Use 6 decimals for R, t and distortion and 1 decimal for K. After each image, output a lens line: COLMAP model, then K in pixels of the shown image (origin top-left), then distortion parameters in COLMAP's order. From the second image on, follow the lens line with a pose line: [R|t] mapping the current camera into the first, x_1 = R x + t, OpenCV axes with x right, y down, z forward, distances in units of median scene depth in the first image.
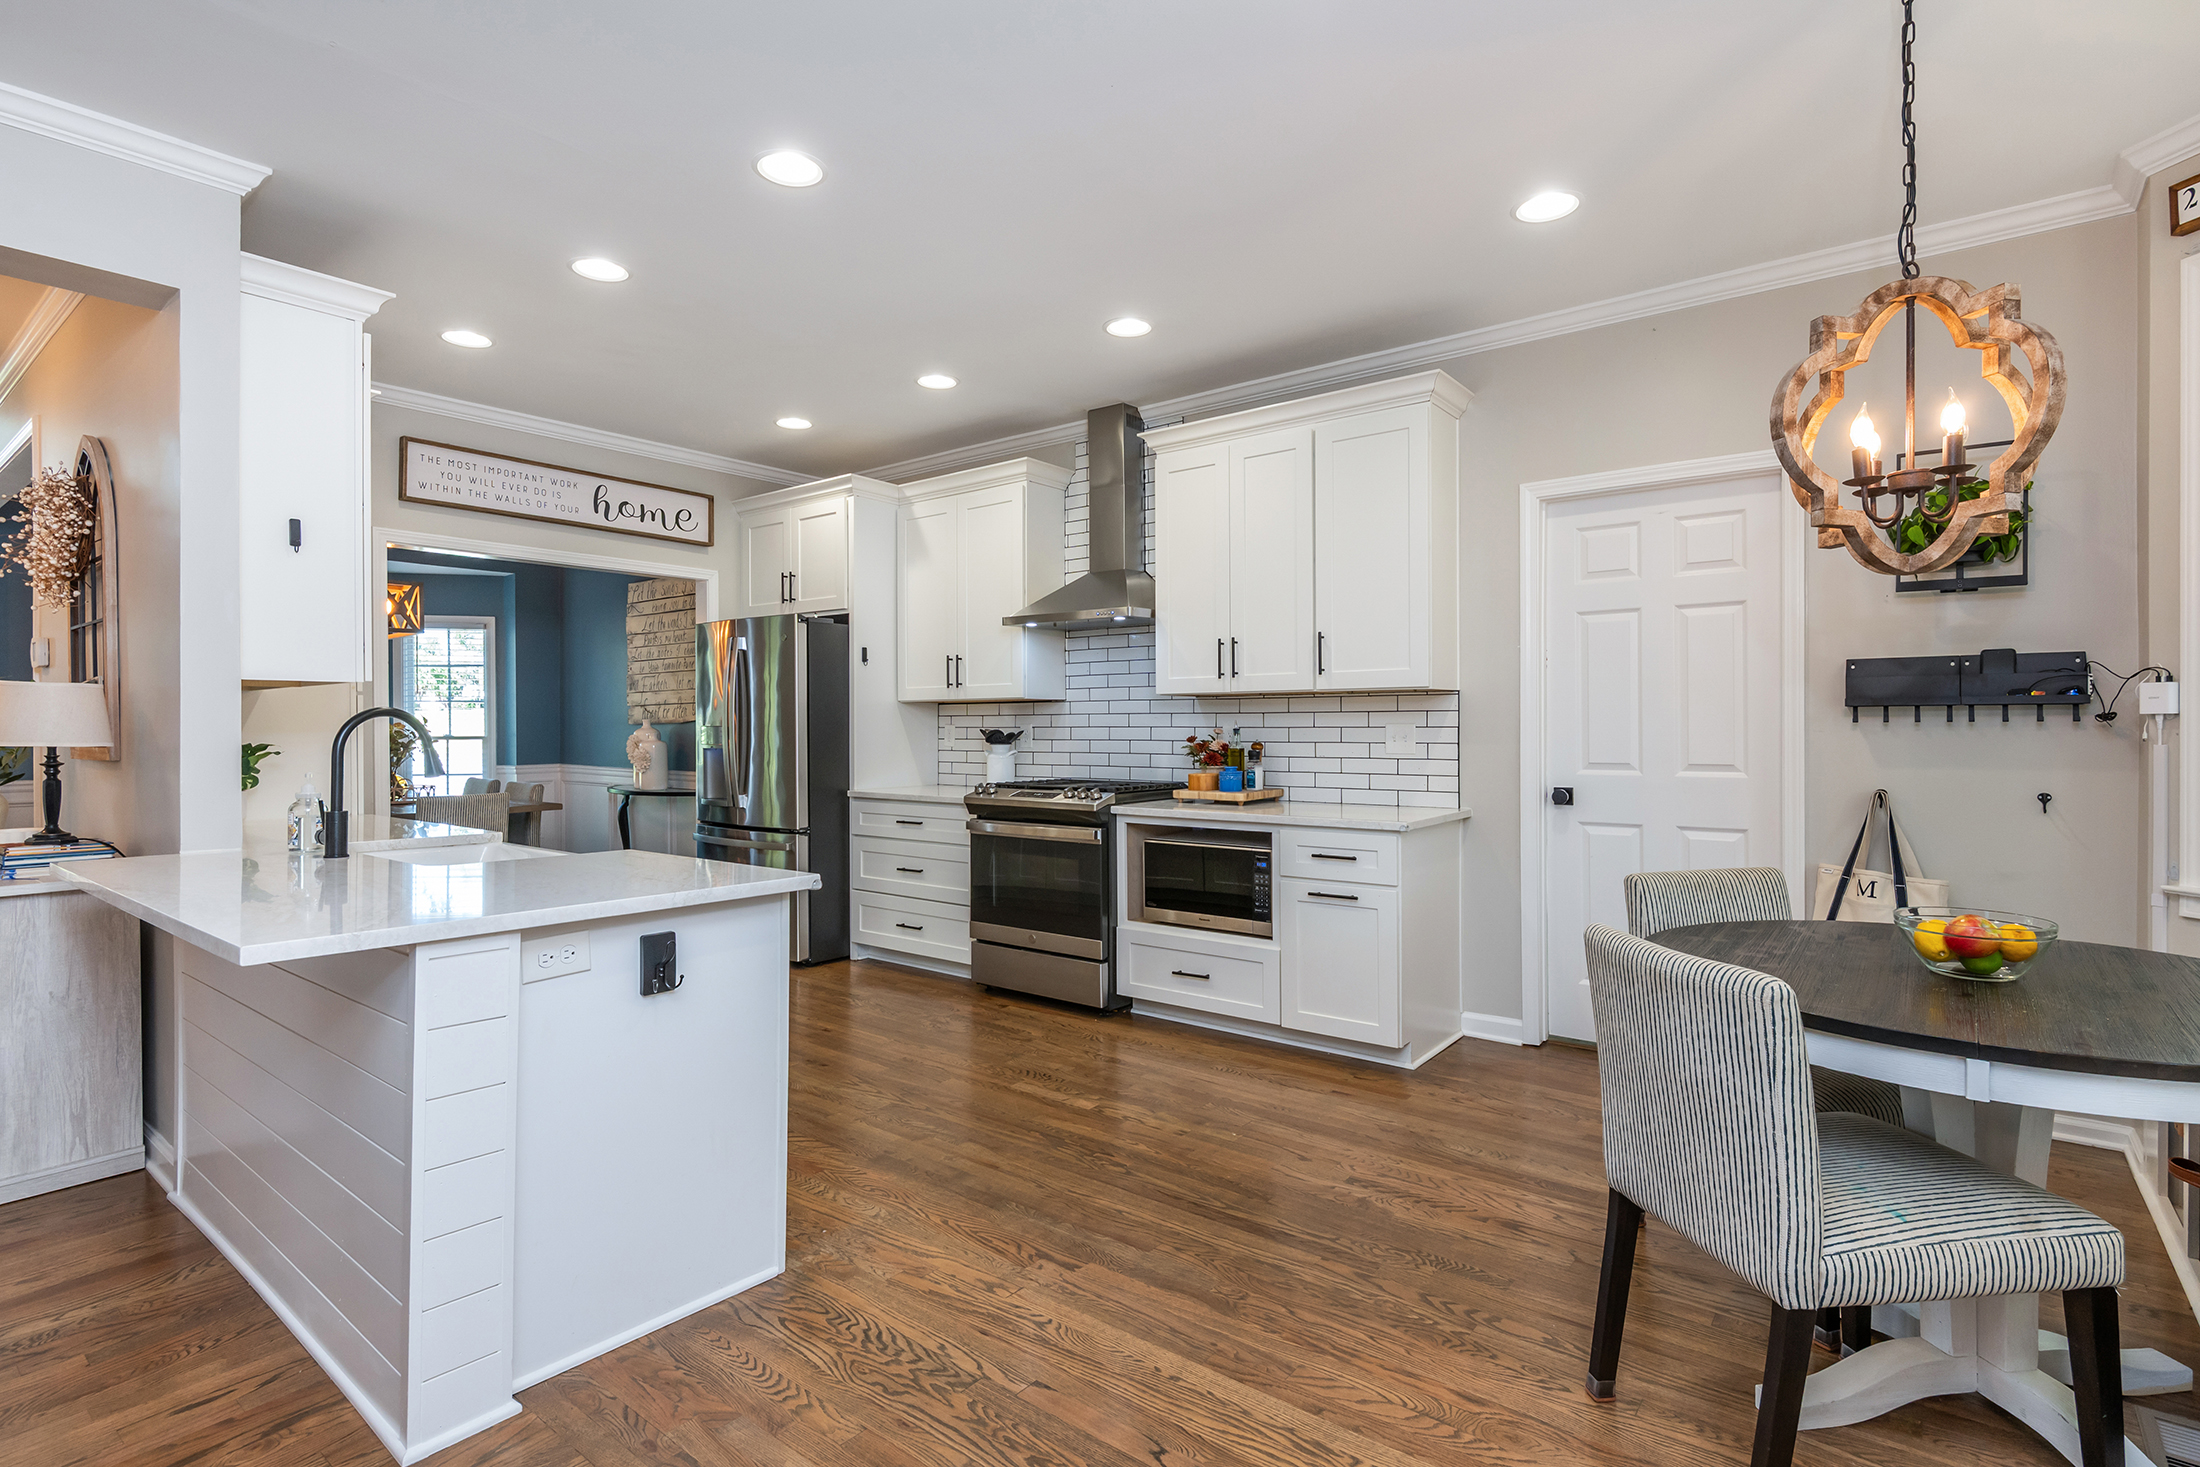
lens RADIAL K [[1051.6, 0, 1106.8], [0, 1051.6, 728.3], [0, 0, 1]] dist [0.007897, -0.006823]
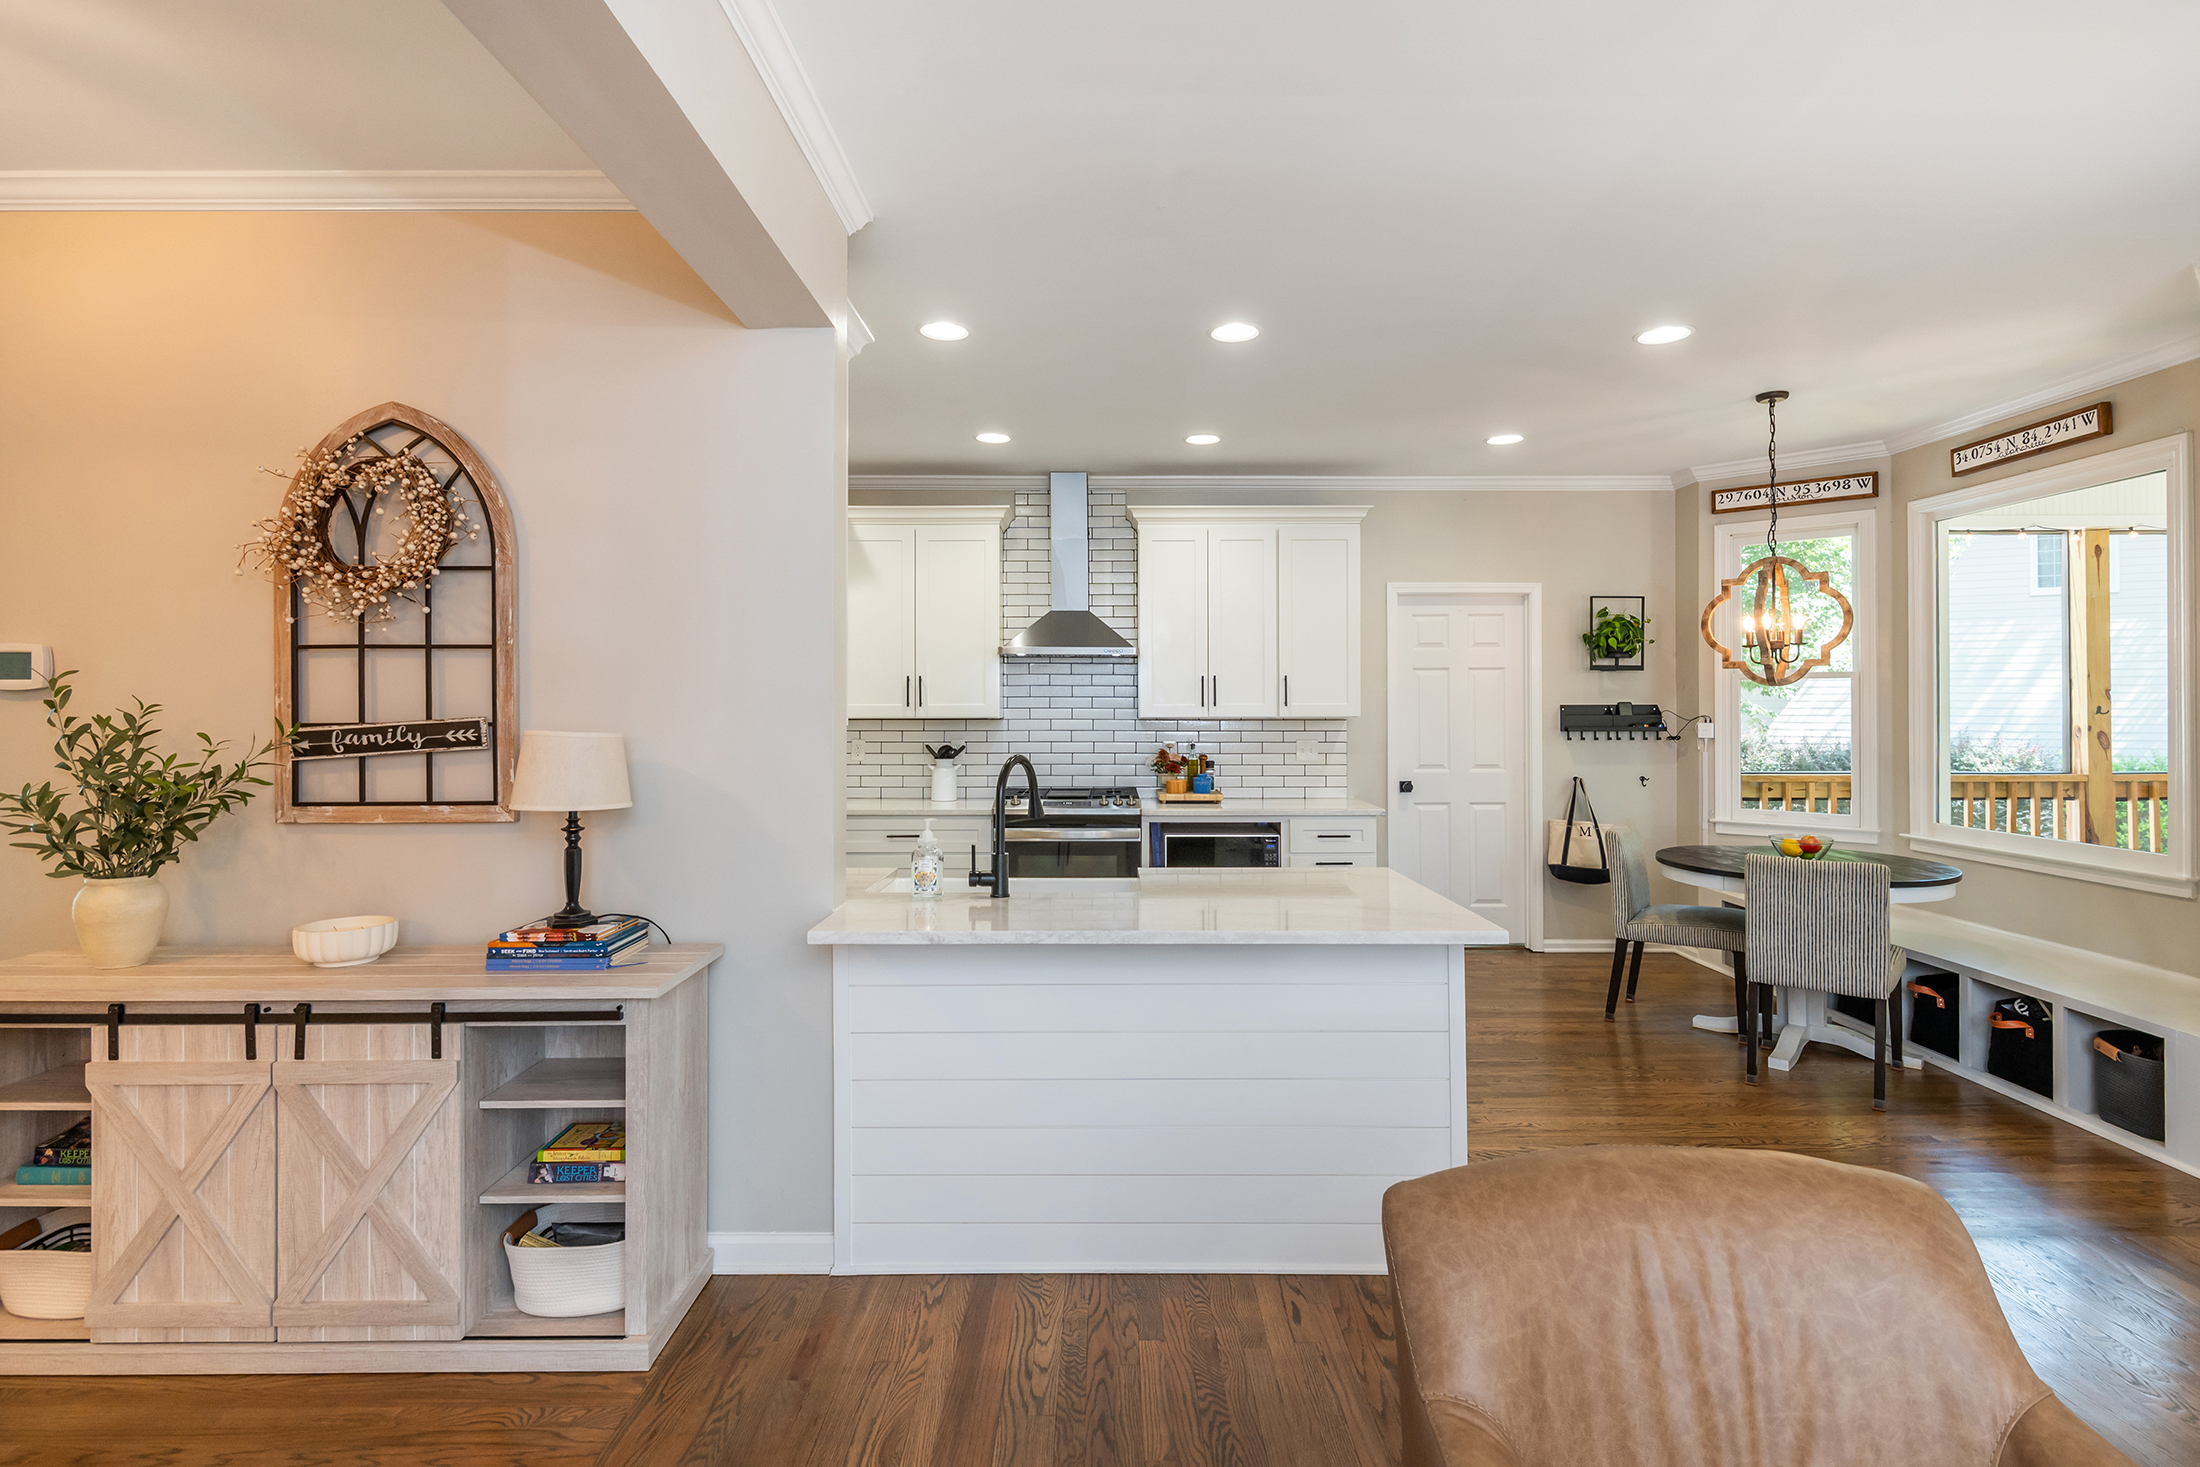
lens RADIAL K [[1051.6, 0, 1112.9], [0, 1051.6, 699.1], [0, 0, 1]] dist [0.007897, -0.006823]
pose [[0.783458, 0.007466, 0.621400, -0.764814], [-0.001152, 0.999944, -0.010562, -0.041355], [-0.621444, 0.007559, 0.783422, 0.049135]]
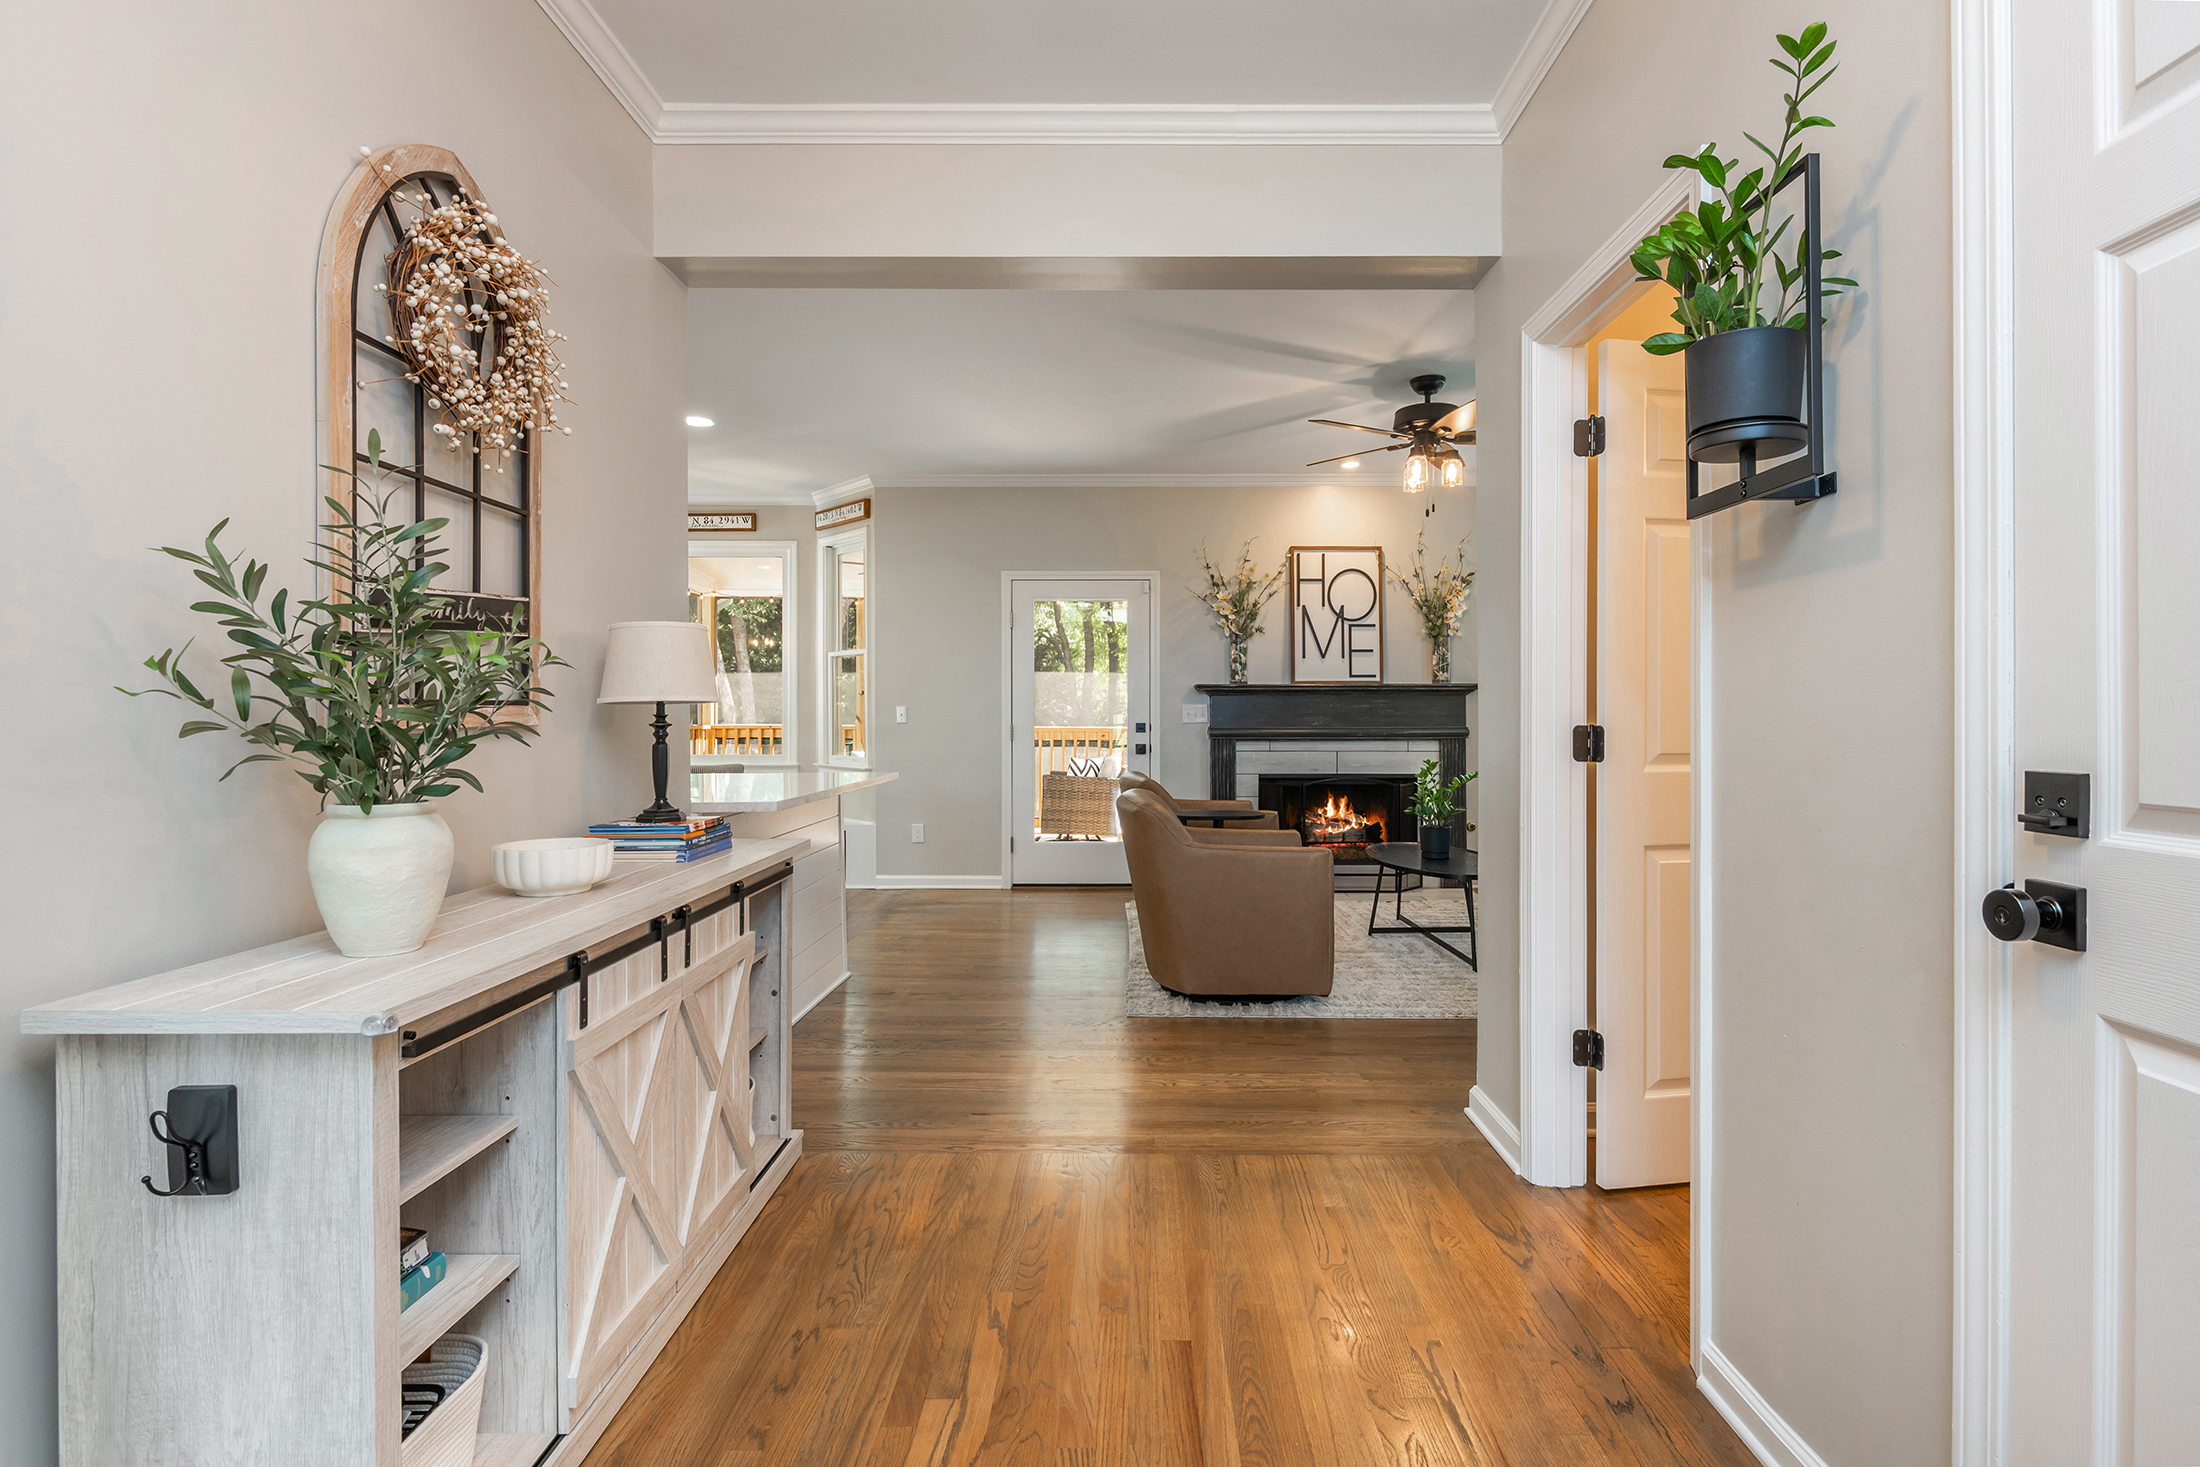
lens RADIAL K [[1051.6, 0, 1128.2], [0, 1051.6, 717.7], [0, 0, 1]] dist [0.007897, -0.006823]
pose [[-0.619693, -0.000168, 0.784845, -1.217838], [0.000355, 1.000000, 0.000494, 0.016871], [-0.784845, 0.000584, -0.619692, 0.799614]]
